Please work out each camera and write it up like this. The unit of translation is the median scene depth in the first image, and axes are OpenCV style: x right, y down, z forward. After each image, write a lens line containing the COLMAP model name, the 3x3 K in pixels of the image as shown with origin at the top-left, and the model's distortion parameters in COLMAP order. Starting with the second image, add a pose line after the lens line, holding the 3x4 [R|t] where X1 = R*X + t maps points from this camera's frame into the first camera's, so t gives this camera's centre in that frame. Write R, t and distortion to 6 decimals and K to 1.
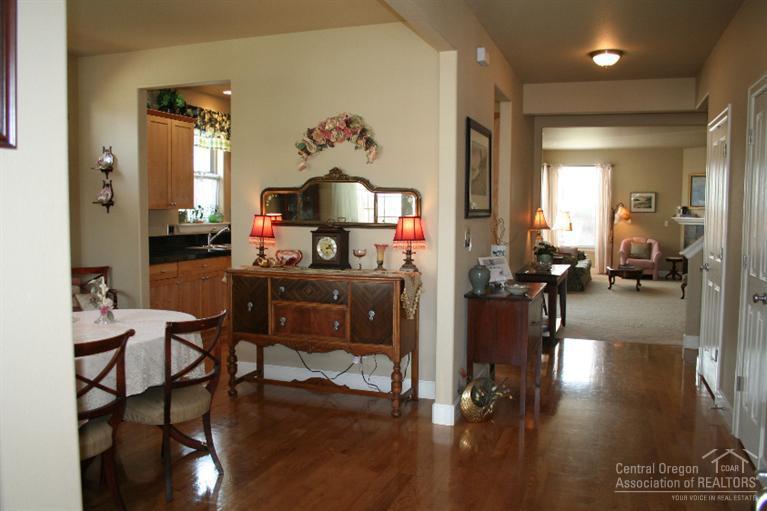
lens RADIAL K [[651.5, 0, 385.4], [0, 651.5, 256.0], [0, 0, 1]] dist [-0.129946, 0.019955]
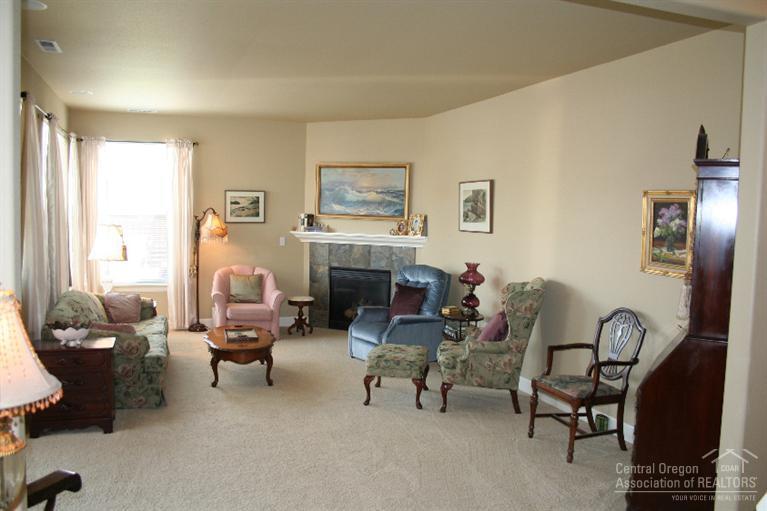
lens RADIAL K [[651.5, 0, 384.8], [0, 651.5, 256.8], [0, 0, 1]] dist [-0.129946, 0.019955]
pose [[0.777267, -0.033118, 0.628298, 0.121714], [0.026765, 0.999450, 0.019570, -0.046088], [-0.628601, 0.001605, 0.777726, 0.446973]]
